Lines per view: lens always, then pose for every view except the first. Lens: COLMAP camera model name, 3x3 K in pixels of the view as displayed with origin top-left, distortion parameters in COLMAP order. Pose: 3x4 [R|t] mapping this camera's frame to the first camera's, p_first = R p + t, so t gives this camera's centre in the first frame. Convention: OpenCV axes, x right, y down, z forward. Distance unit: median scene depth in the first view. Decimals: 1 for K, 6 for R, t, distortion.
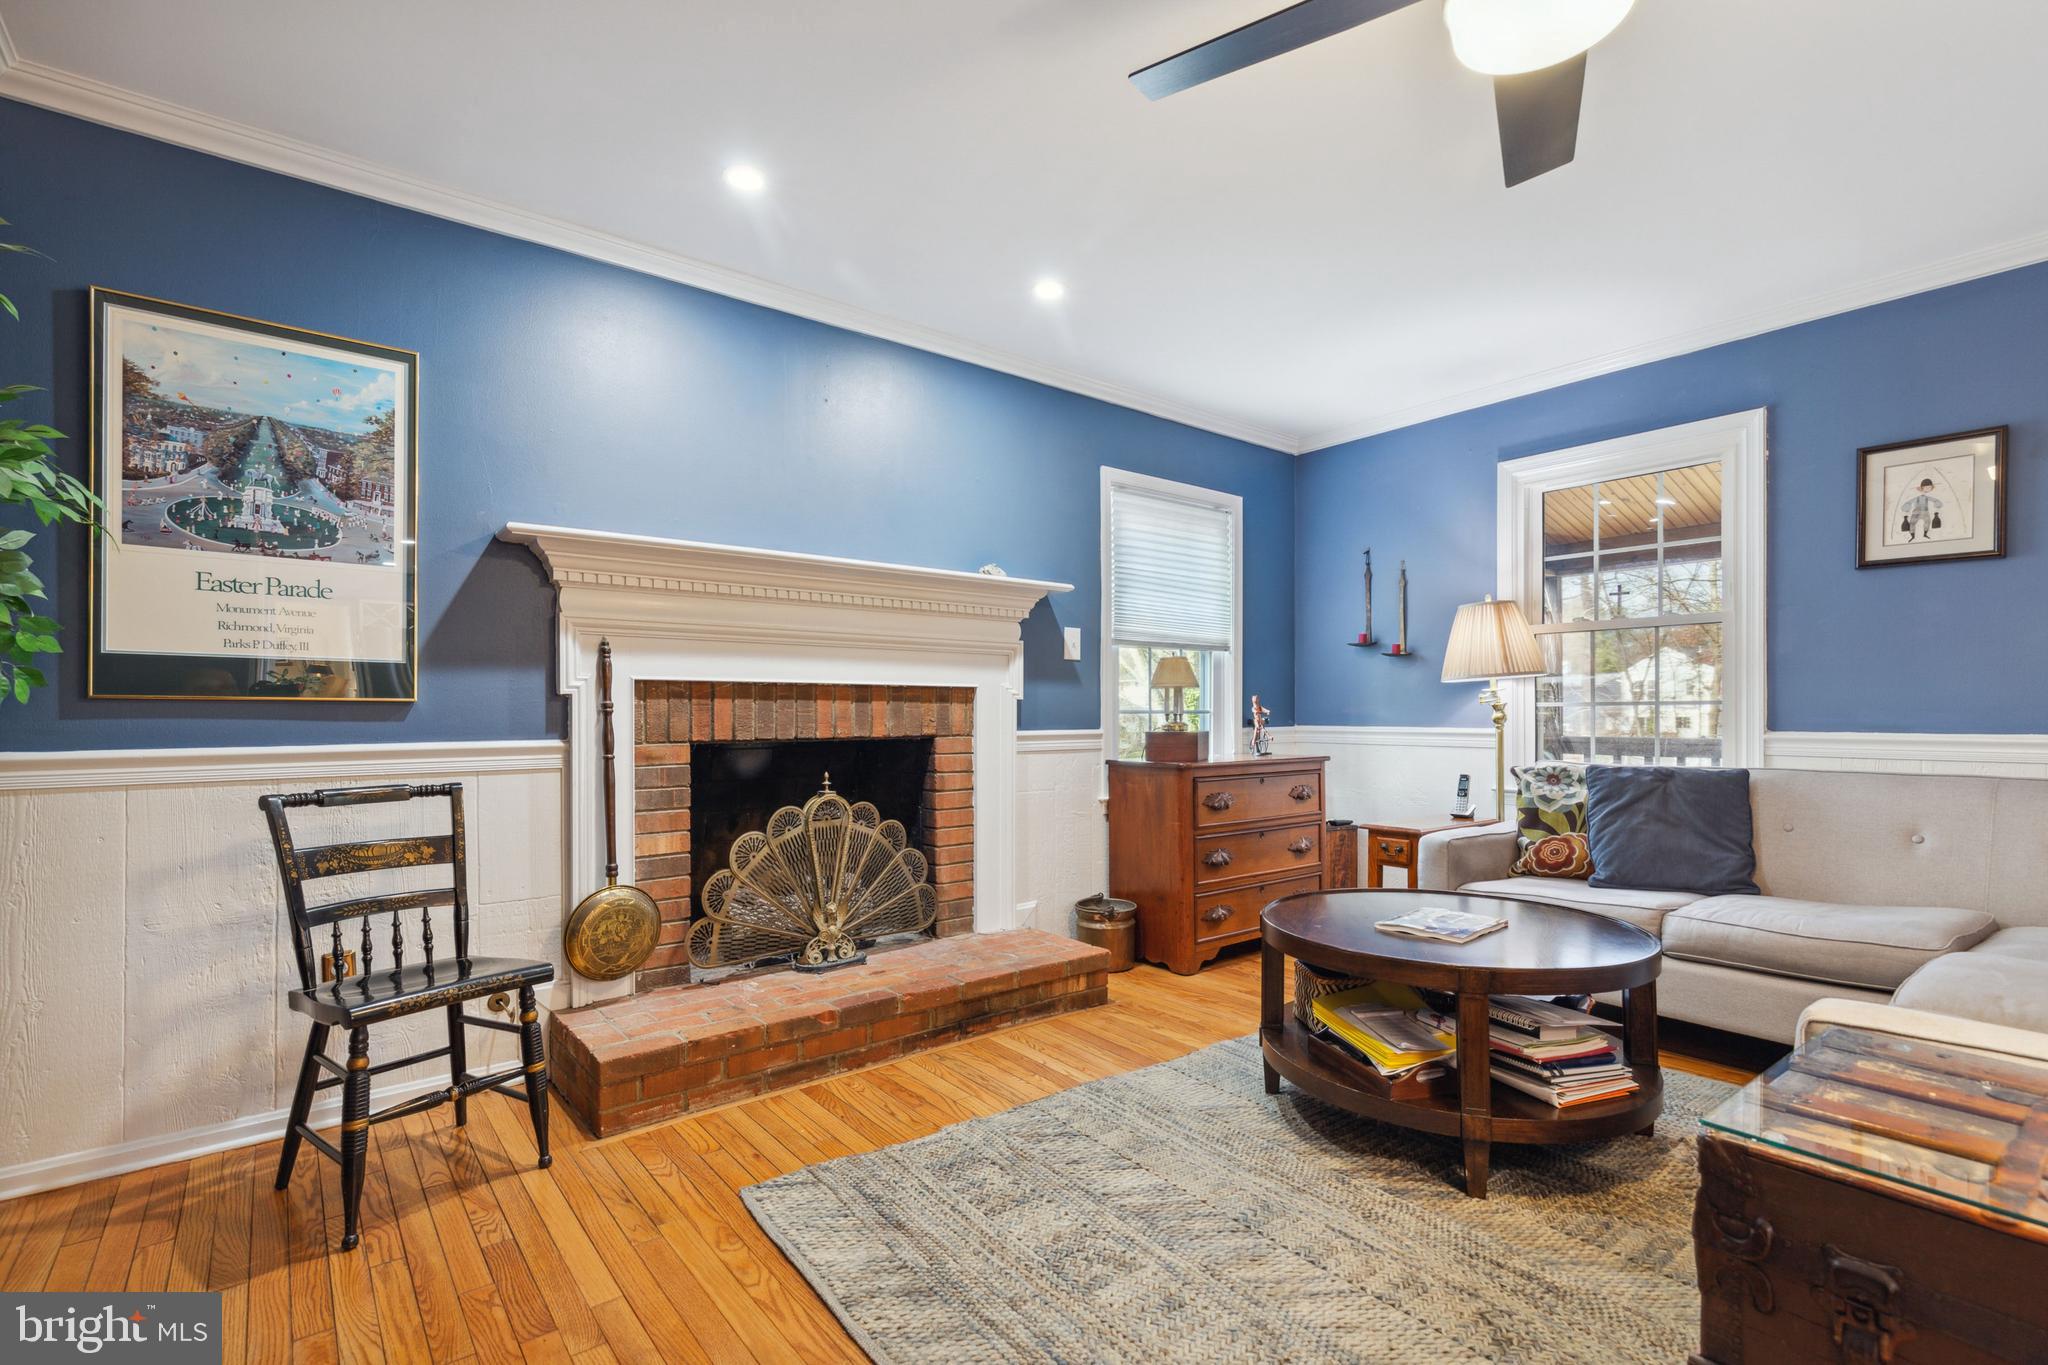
lens RADIAL K [[938.7, 0, 1022.6], [0, 938.7, 711.5], [0, 0, 1]] dist [0.001286, -0.000042]
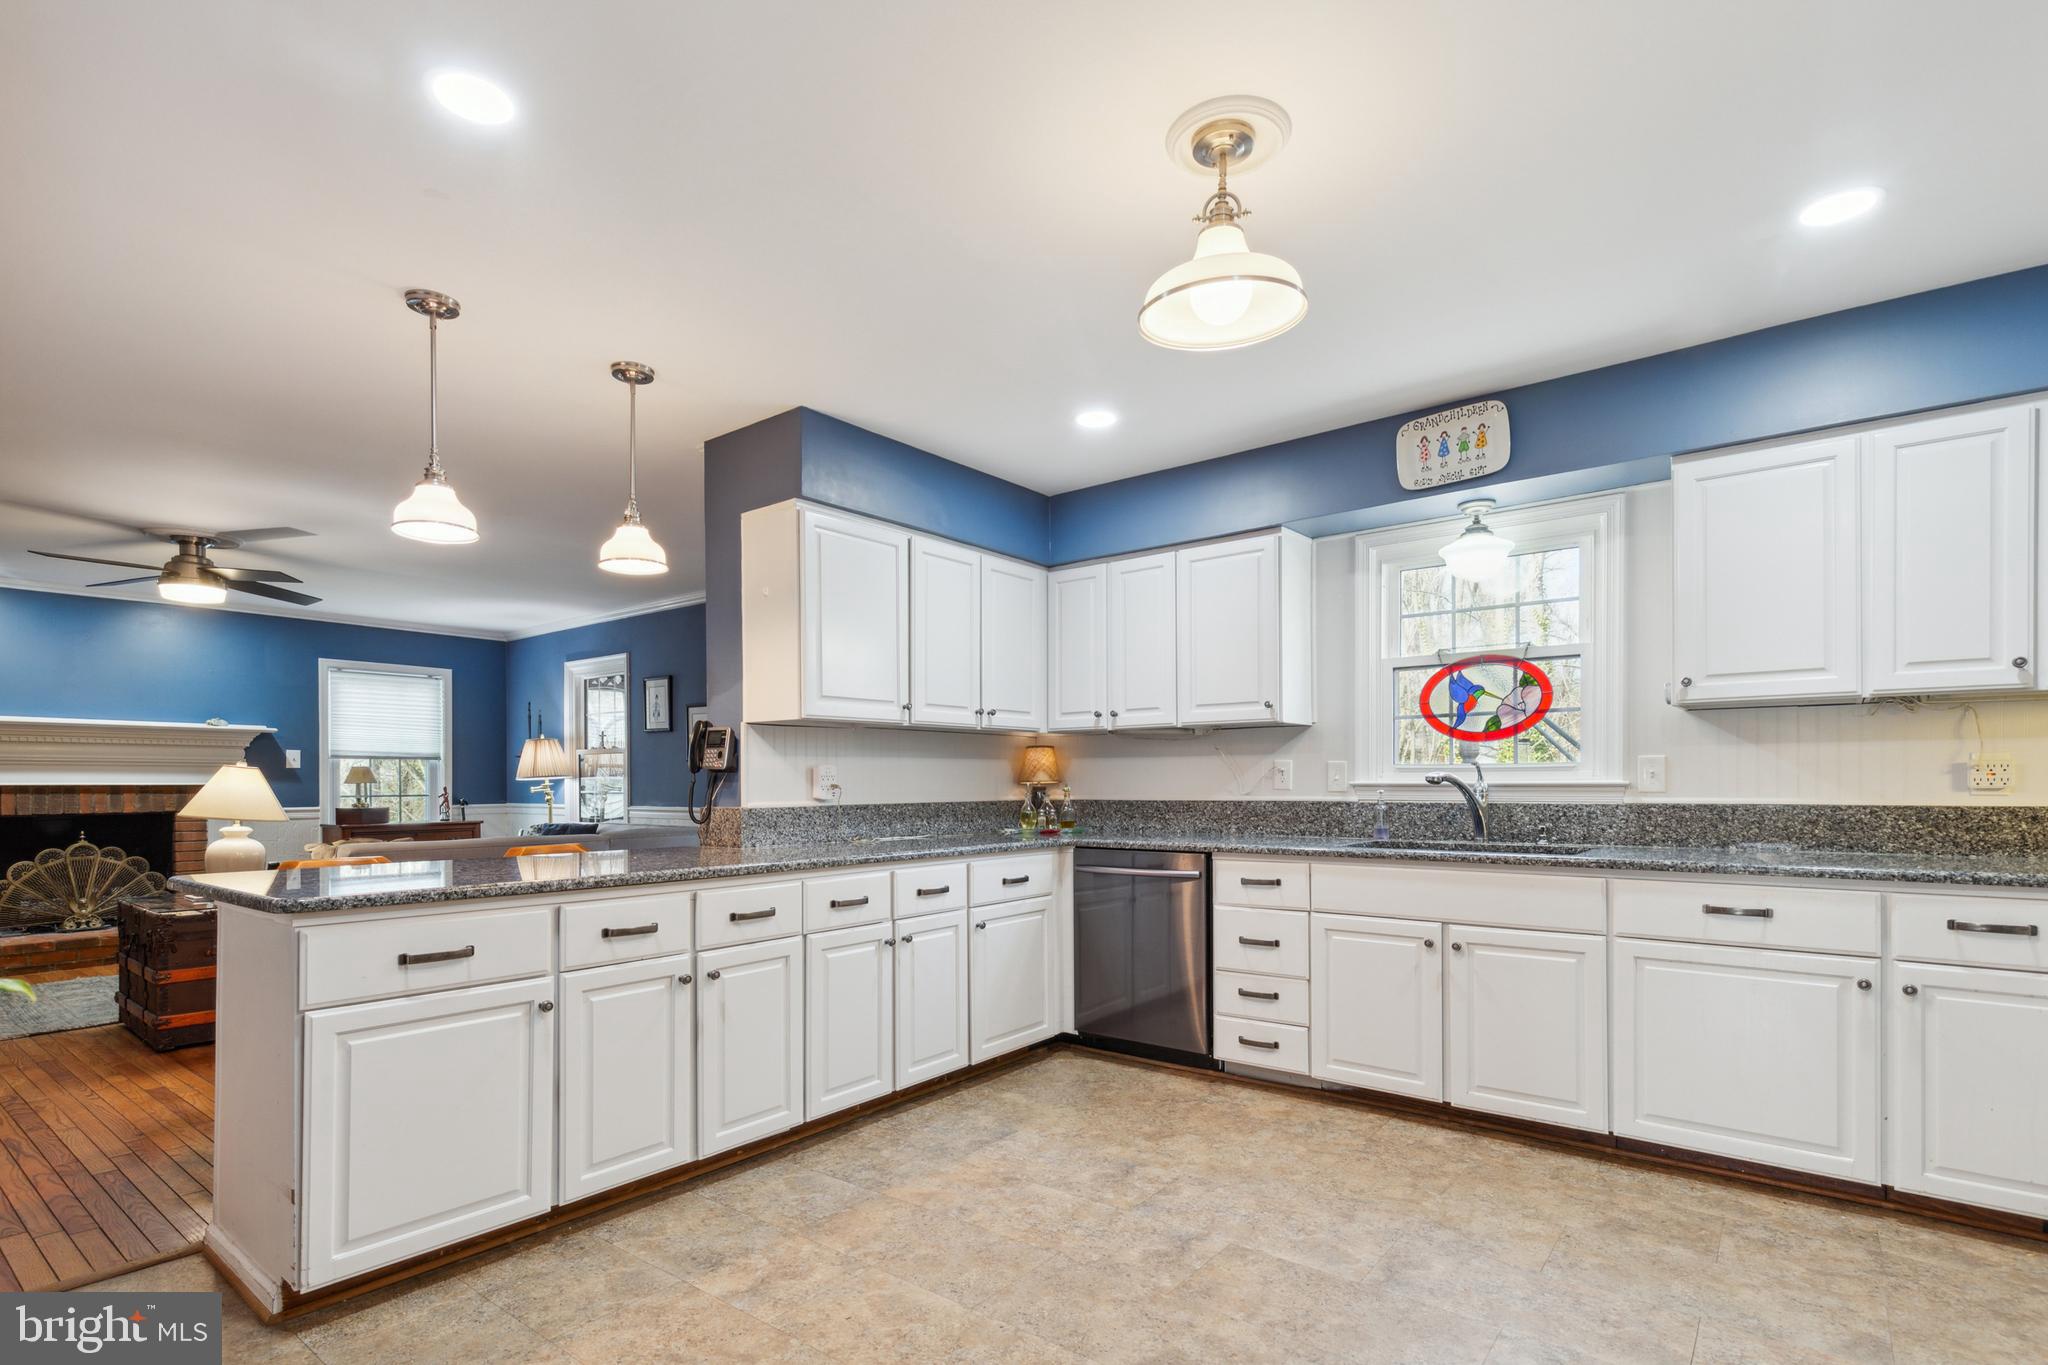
lens RADIAL K [[998.6, 0, 1025.4], [0, 998.6, 781.3], [0, 0, 1]] dist [0.009792, -0.000386]
pose [[0.972349, -0.002707, 0.233517, 1.185652], [0.002571, 0.999996, 0.000887, -0.034988], [-0.233519, -0.000262, 0.972352, -1.457801]]
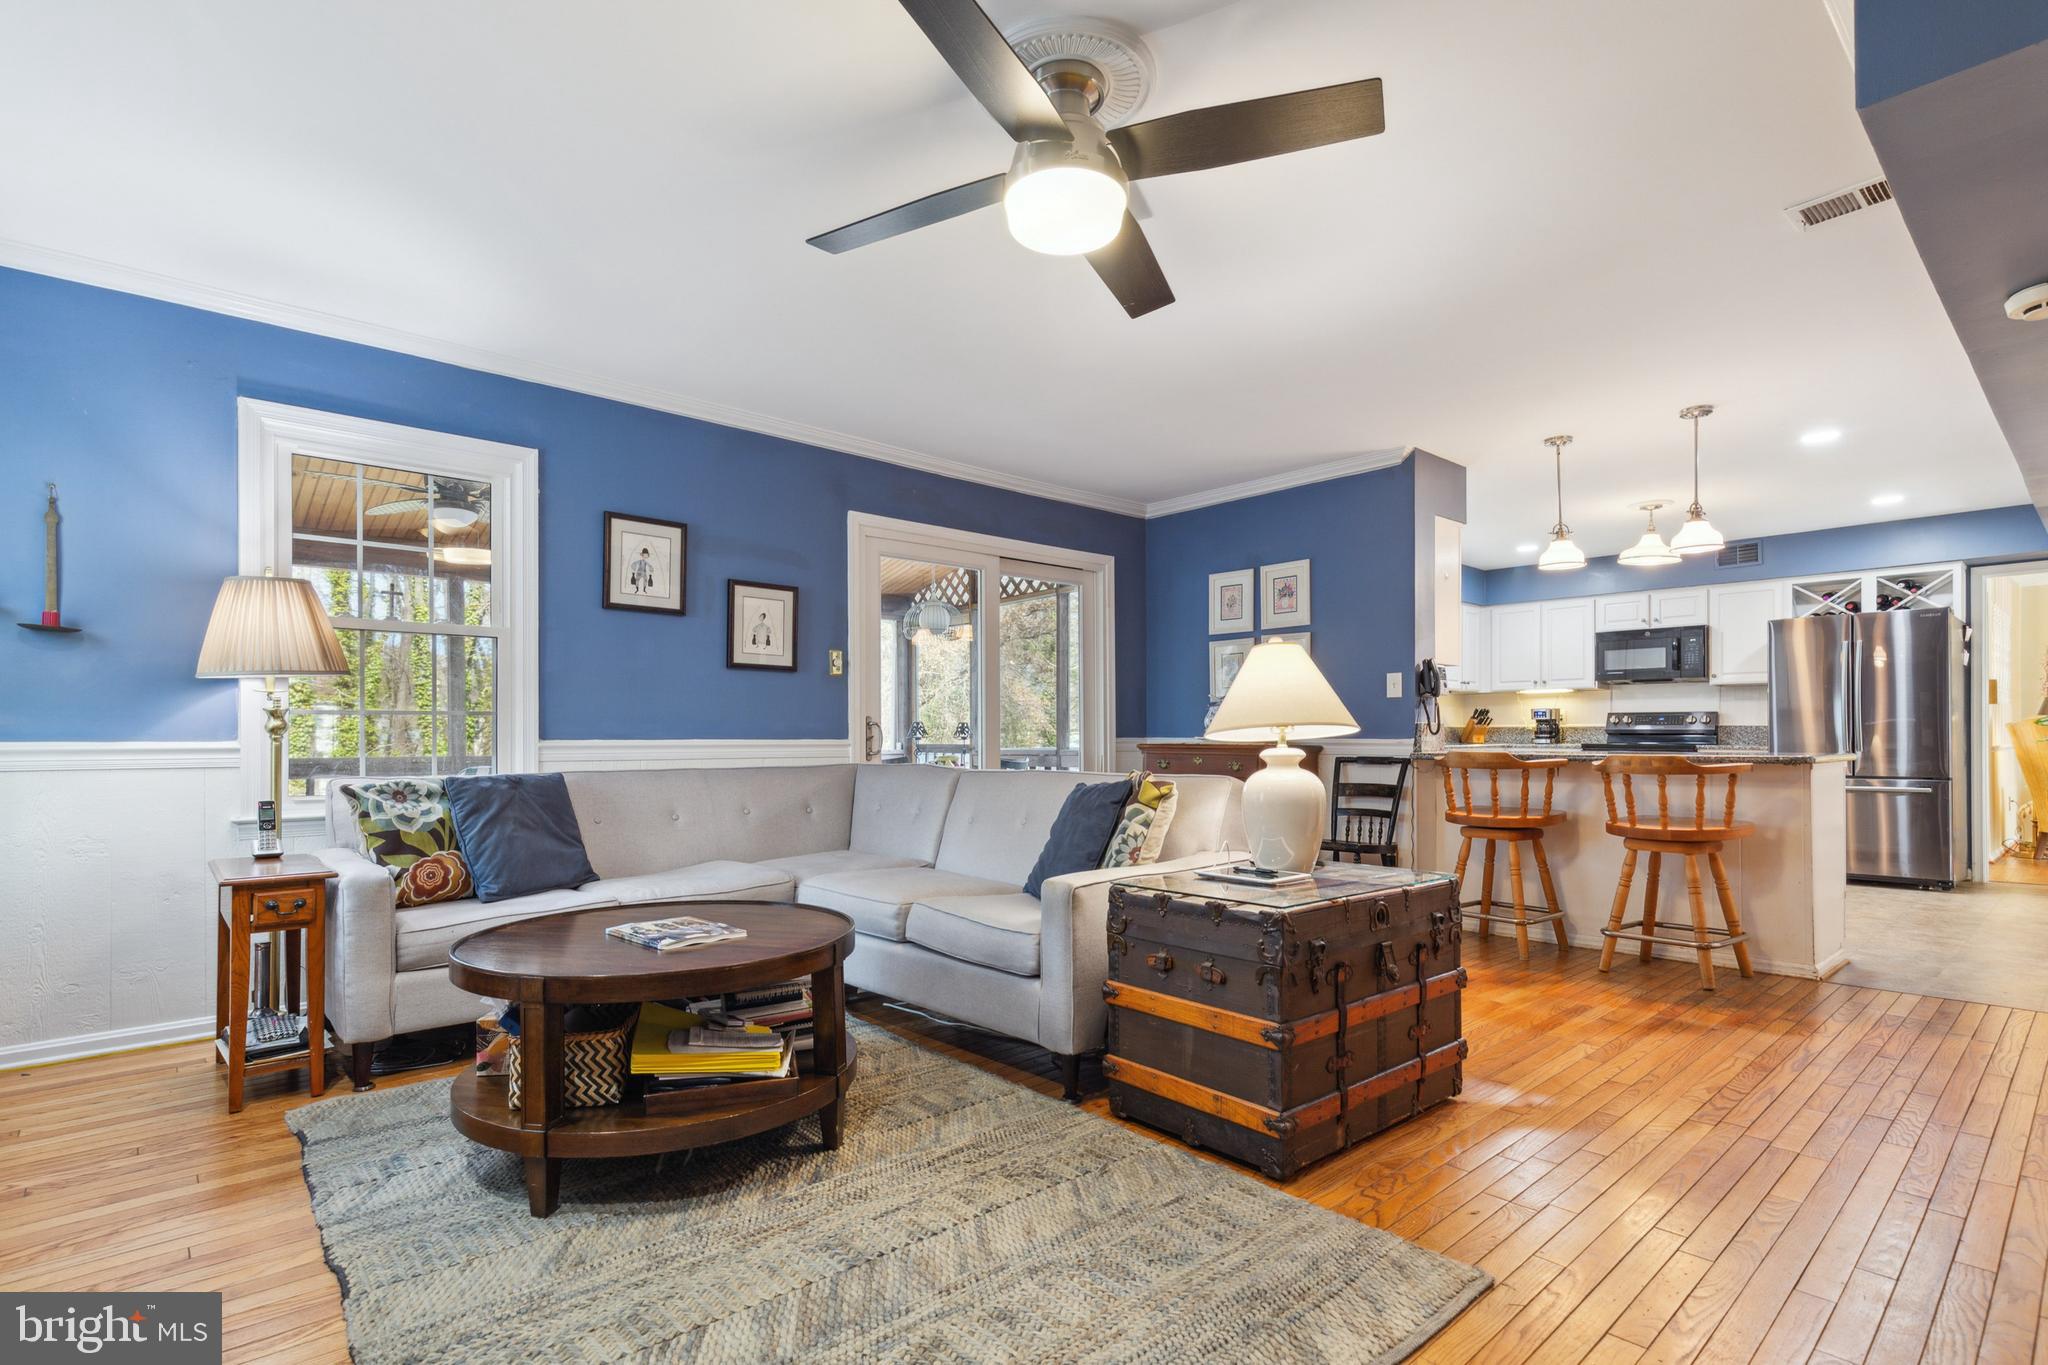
lens RADIAL K [[972.9, 0, 1025.4], [0, 972.9, 729.5], [0, 0, 1]] dist [0.003018, 0.000334]
pose [[-0.057712, 0.008833, 0.998294, -0.415662], [0.000786, 0.999961, -0.008802, 0.019995], [-0.998333, 0.000277, -0.057716, 0.512909]]
